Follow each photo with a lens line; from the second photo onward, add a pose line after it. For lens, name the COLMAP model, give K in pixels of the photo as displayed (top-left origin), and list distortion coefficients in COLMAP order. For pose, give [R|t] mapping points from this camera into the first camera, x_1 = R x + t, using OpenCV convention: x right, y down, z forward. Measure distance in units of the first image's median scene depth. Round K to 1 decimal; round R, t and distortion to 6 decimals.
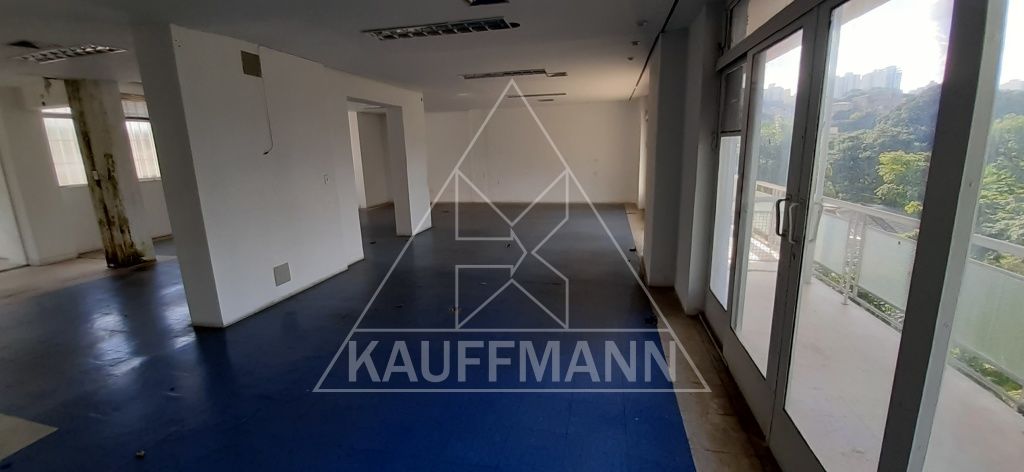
lens RADIAL K [[407.0, 0, 507.6], [0, 407.0, 231.1], [0, 0, 1]] dist [0.011654, -0.014322]
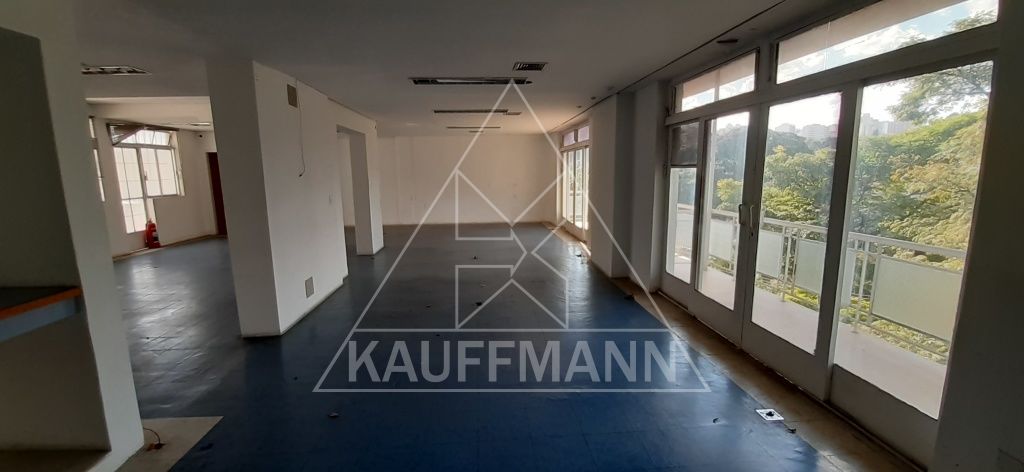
lens RADIAL K [[407.0, 0, 507.6], [0, 407.0, 231.1], [0, 0, 1]] dist [0.011654, -0.014322]
pose [[0.956207, -0.028063, 0.291342, -0.295332], [0.045197, 0.997611, -0.052250, 0.030832], [-0.289179, 0.063130, 0.955191, -0.151294]]
